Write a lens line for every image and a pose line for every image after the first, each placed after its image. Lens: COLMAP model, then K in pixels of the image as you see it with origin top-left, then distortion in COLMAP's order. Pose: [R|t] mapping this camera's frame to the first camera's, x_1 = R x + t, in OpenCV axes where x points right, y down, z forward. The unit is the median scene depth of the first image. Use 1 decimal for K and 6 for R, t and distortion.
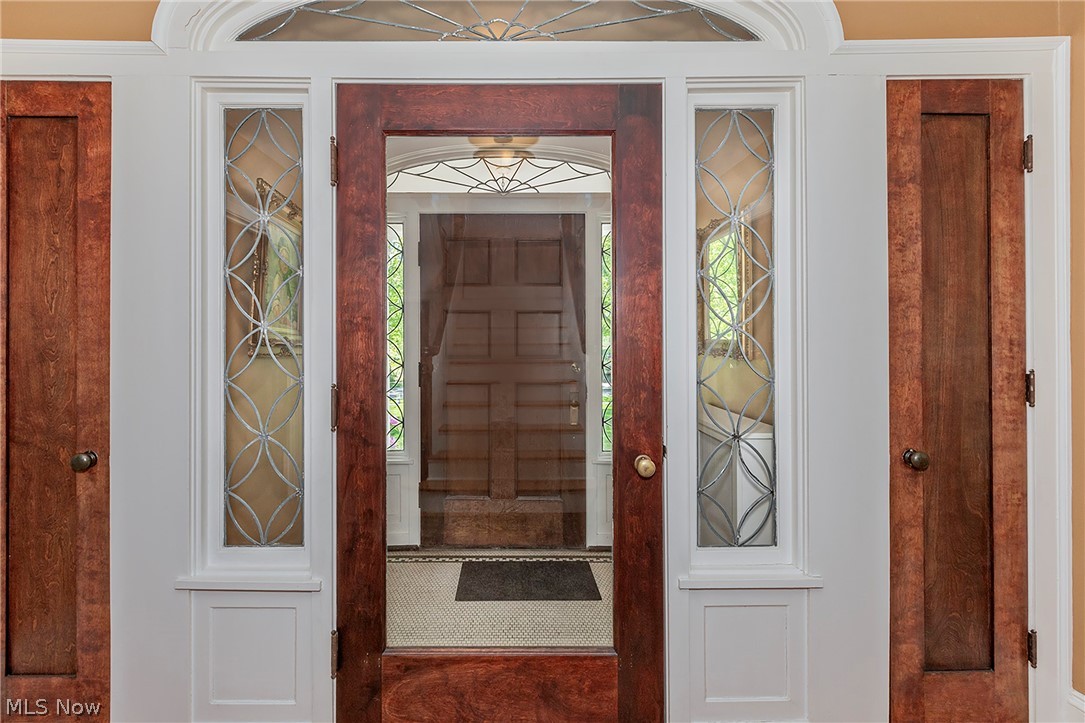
lens RADIAL K [[524.9, 0, 573.0], [0, 524.9, 356.9], [0, 0, 1]] dist [-0.000356, -0.000202]
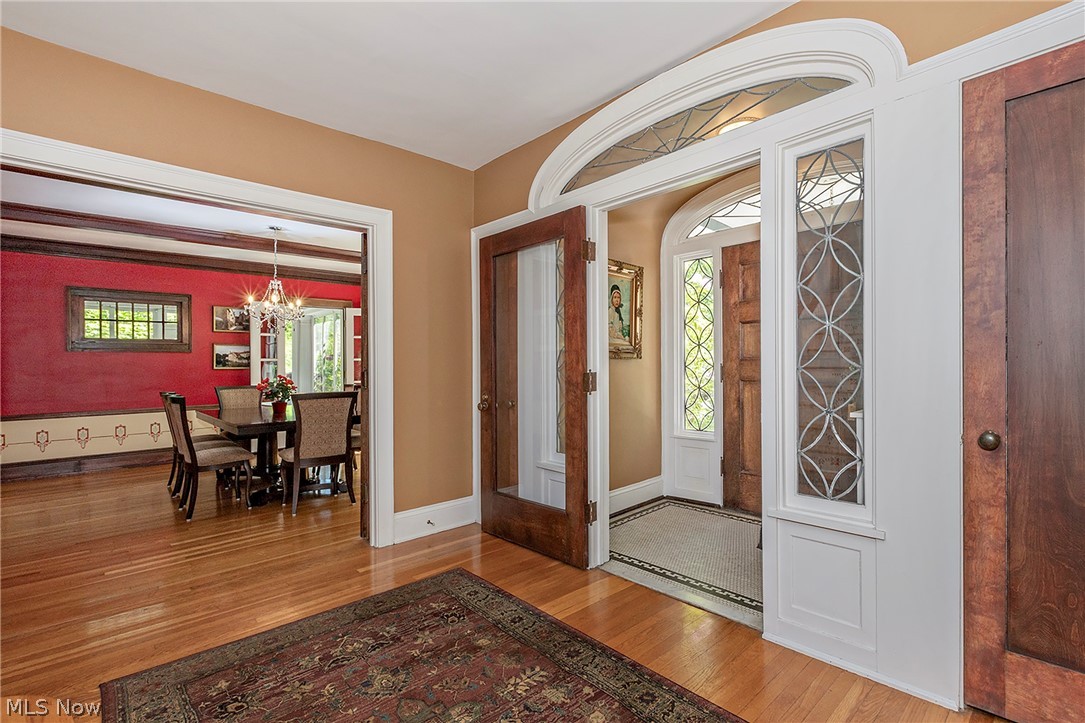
lens RADIAL K [[498.9, 0, 544.4], [0, 498.9, 374.1], [0, 0, 1]] dist [-0.000973, -0.000476]
pose [[0.659527, 0.005702, -0.751660, 0.802046], [0.004470, 0.999924, 0.011507, 0.048070], [0.751668, -0.010949, 0.659451, -0.309110]]
